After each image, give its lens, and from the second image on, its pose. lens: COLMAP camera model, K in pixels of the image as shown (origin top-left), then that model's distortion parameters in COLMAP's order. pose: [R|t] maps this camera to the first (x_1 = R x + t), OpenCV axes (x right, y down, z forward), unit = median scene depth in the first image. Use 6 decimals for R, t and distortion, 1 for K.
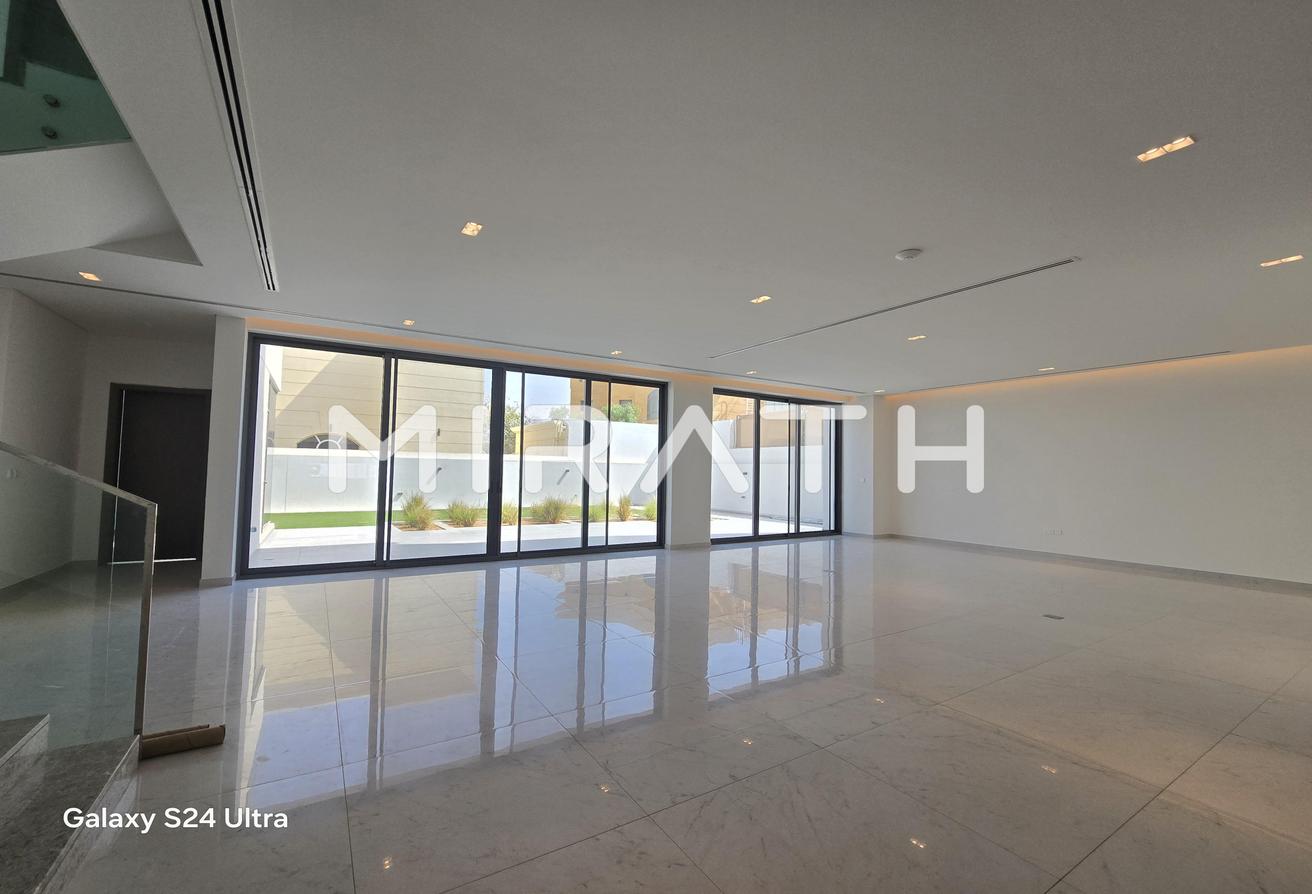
lens RADIAL K [[539.7, 0, 659.5], [0, 539.7, 440.3], [0, 0, 1]] dist [-0.002543, 0.000054]
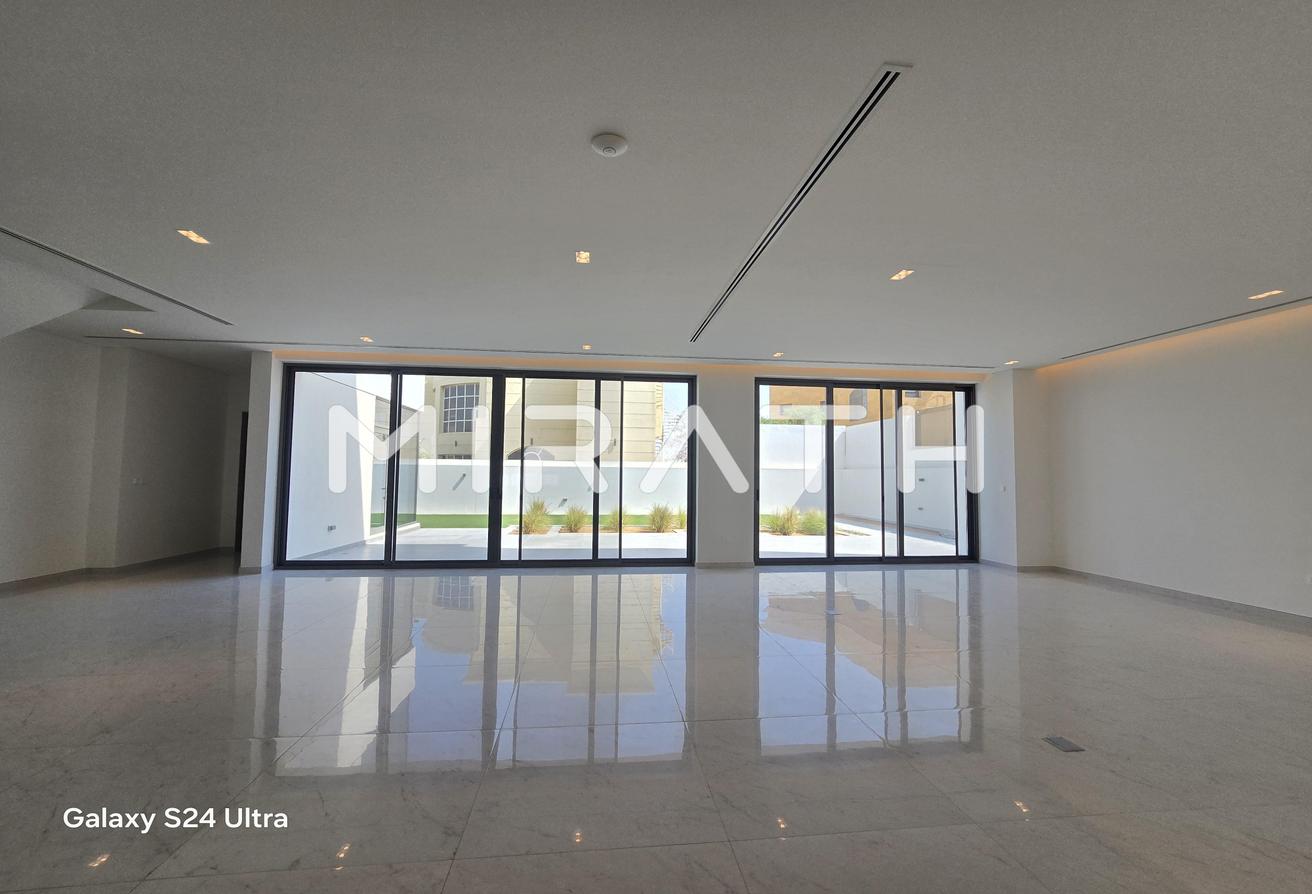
lens RADIAL K [[539.7, 0, 658.4], [0, 539.7, 434.7], [0, 0, 1]] dist [-0.002543, 0.000054]
pose [[0.901841, -0.038855, -0.430317, 0.338215], [0.028109, 0.999115, -0.031304, 0.014397], [0.431153, 0.016135, 0.902135, 0.186961]]
